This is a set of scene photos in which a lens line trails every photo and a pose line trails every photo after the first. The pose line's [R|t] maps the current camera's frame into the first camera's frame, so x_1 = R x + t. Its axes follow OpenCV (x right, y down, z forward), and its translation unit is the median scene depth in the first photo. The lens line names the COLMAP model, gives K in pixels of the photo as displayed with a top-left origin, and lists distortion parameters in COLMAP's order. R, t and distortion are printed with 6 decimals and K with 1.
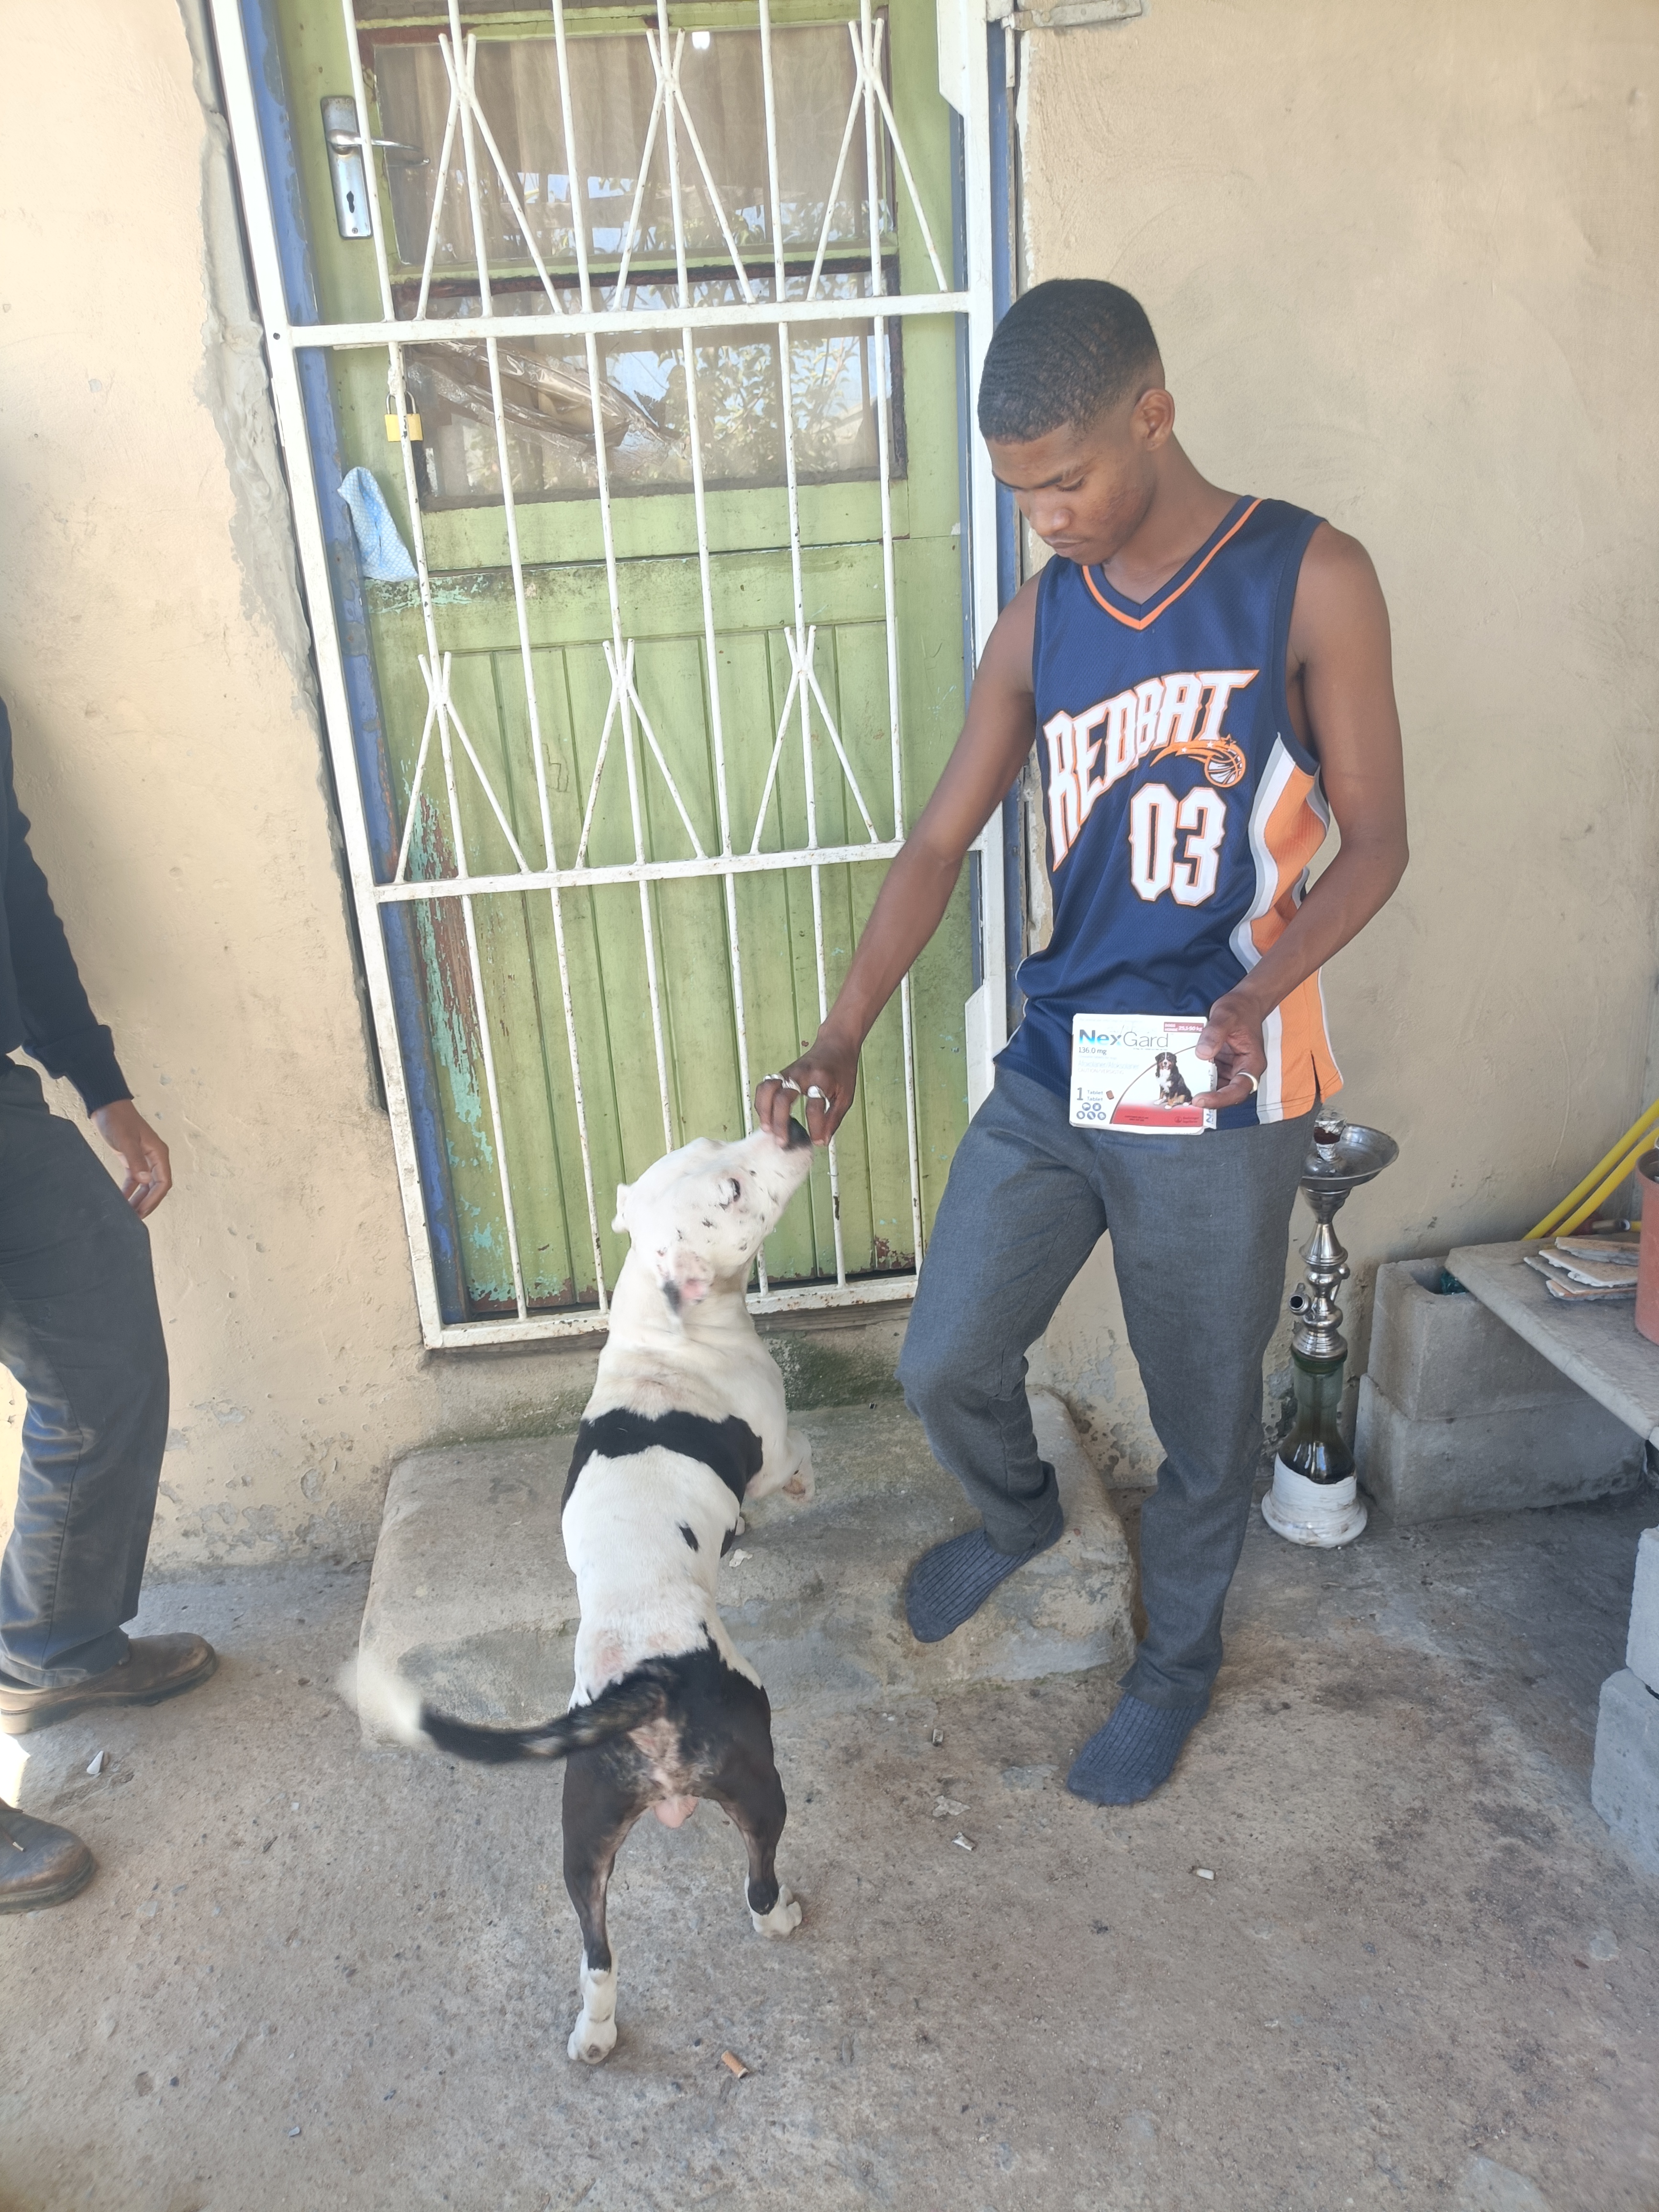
lens RADIAL K [[1627.4, 0, 829.5], [0, 1627.4, 1106.0], [0, 0, 1]] dist [0.002040, -0.004739]
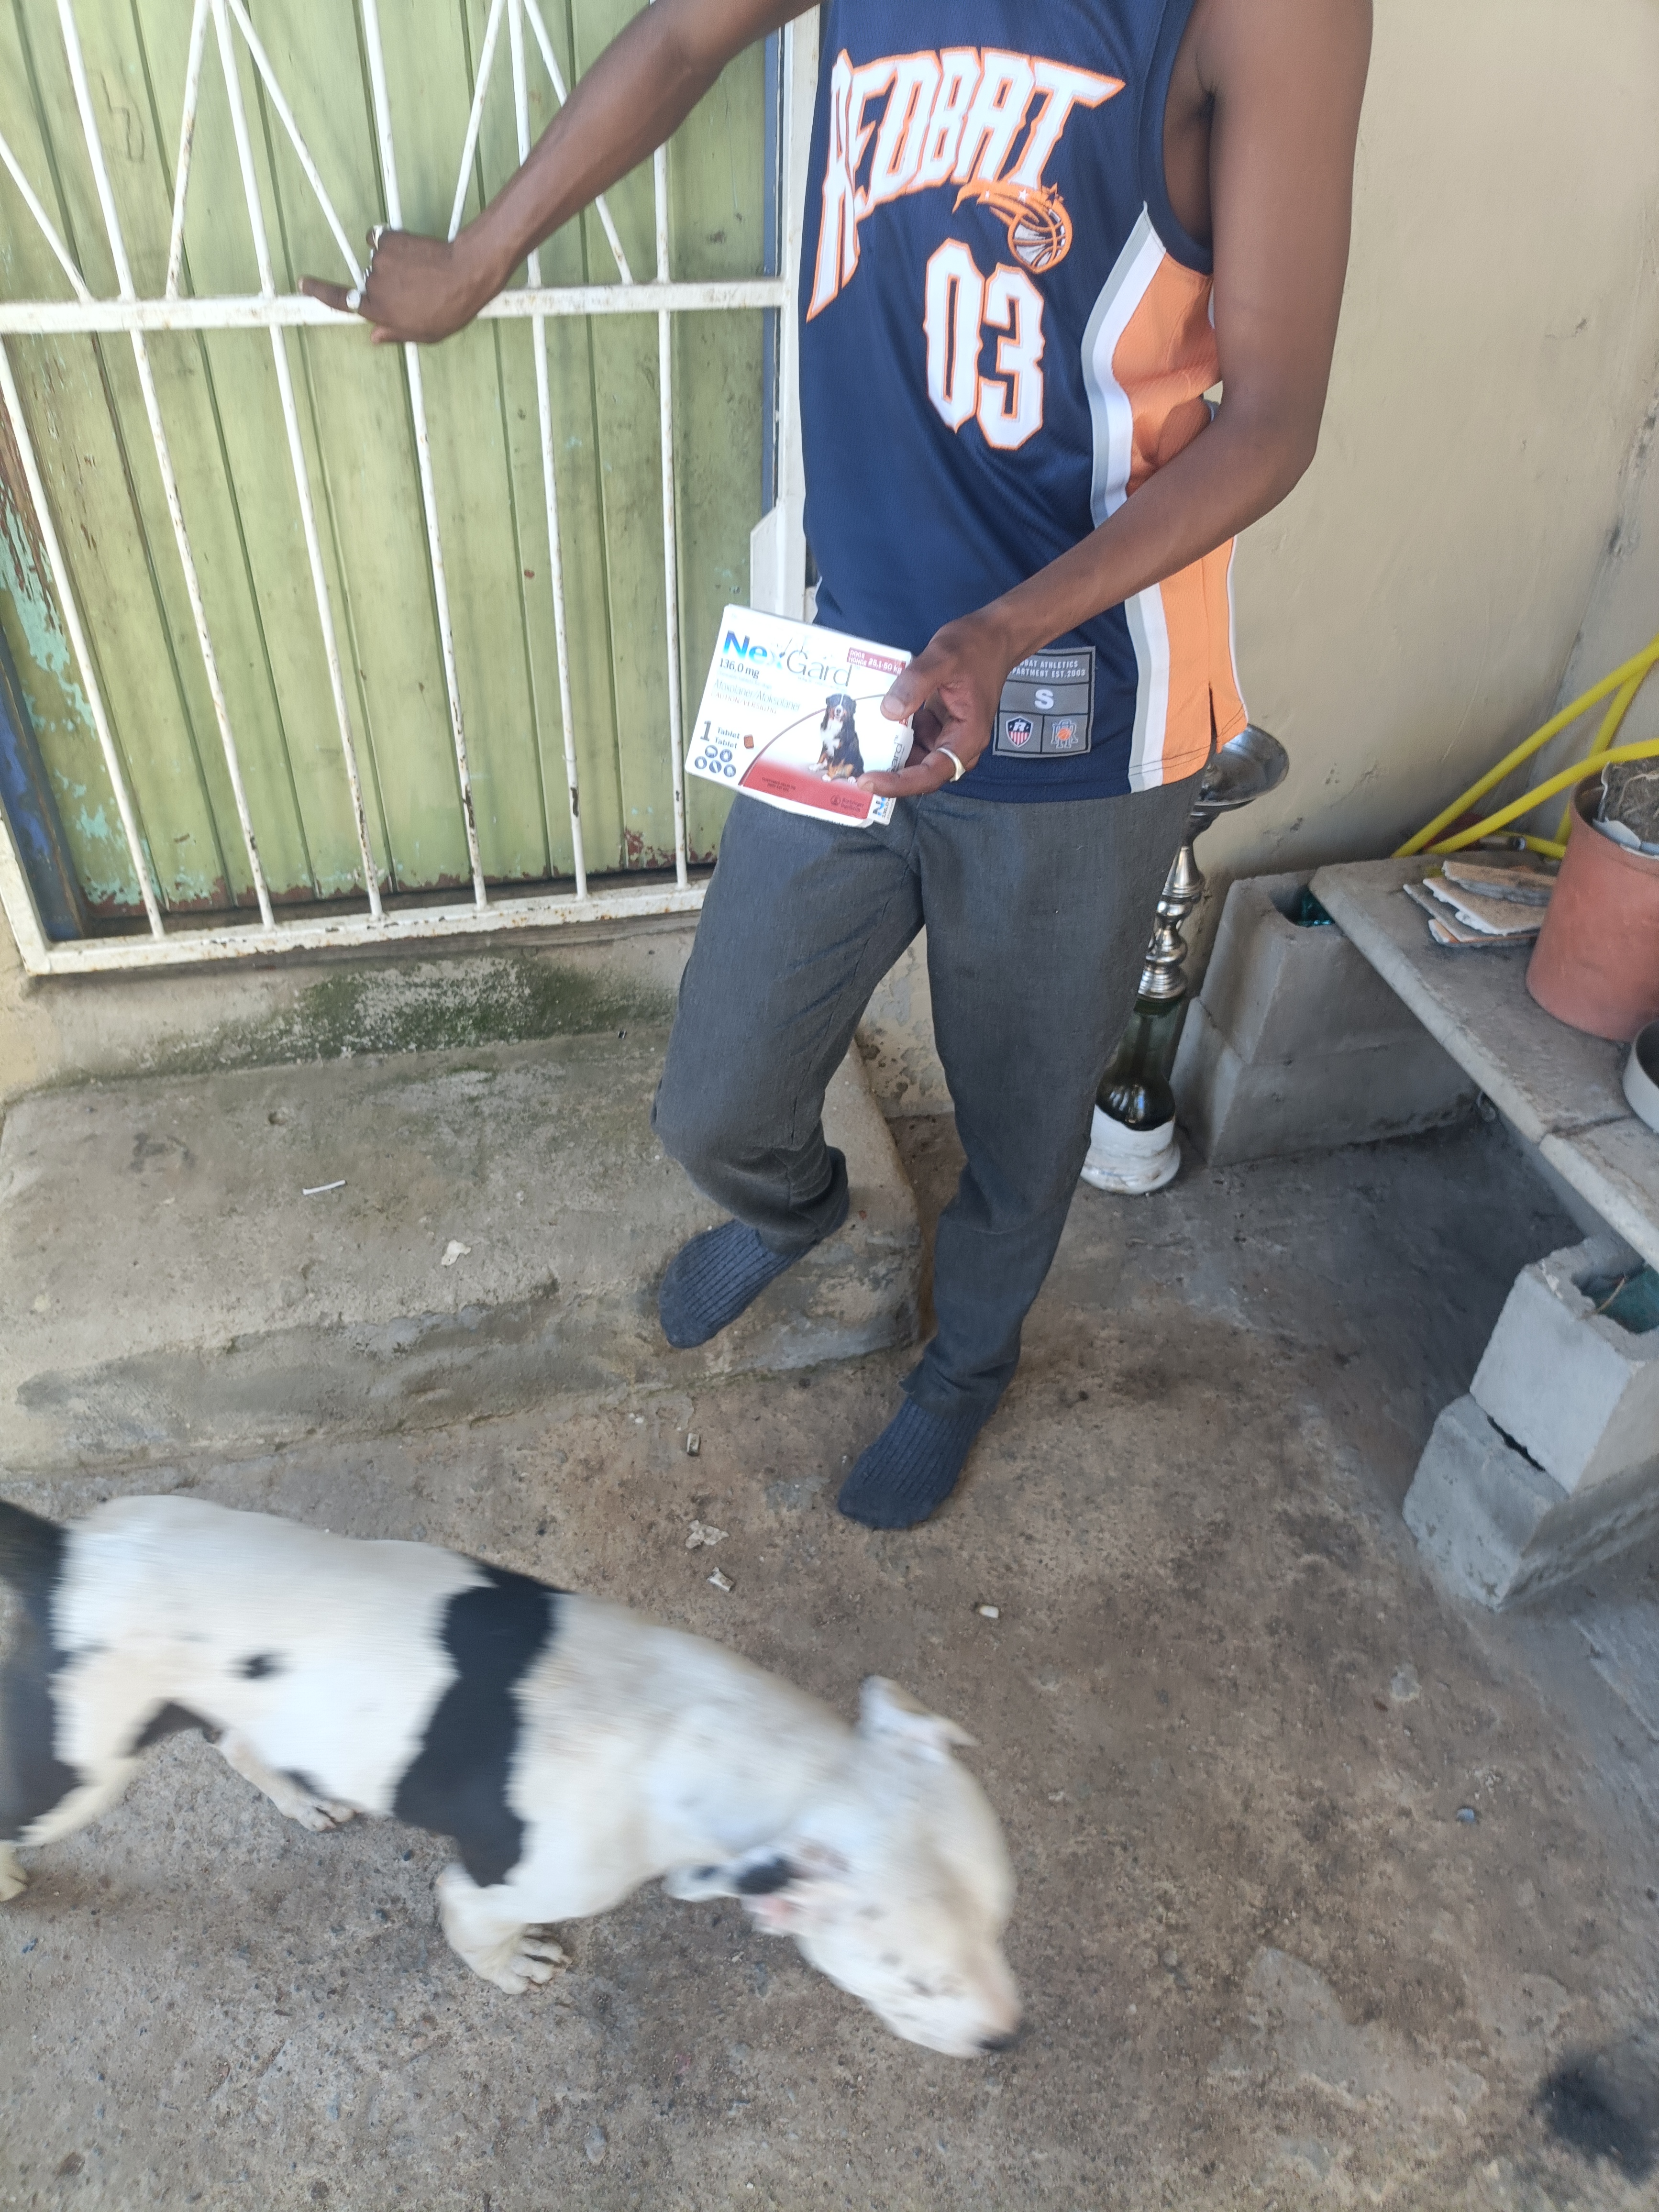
lens RADIAL K [[1616.9, 0, 825.0], [0, 1616.9, 1095.8], [0, 0, 1]] dist [0.009942, -0.001188]
pose [[0.989174, -0.002504, 0.146729, 0.010208], [-0.048812, 0.937310, 0.345060, -0.087285], [-0.138395, -0.348487, 0.927040, 0.256183]]
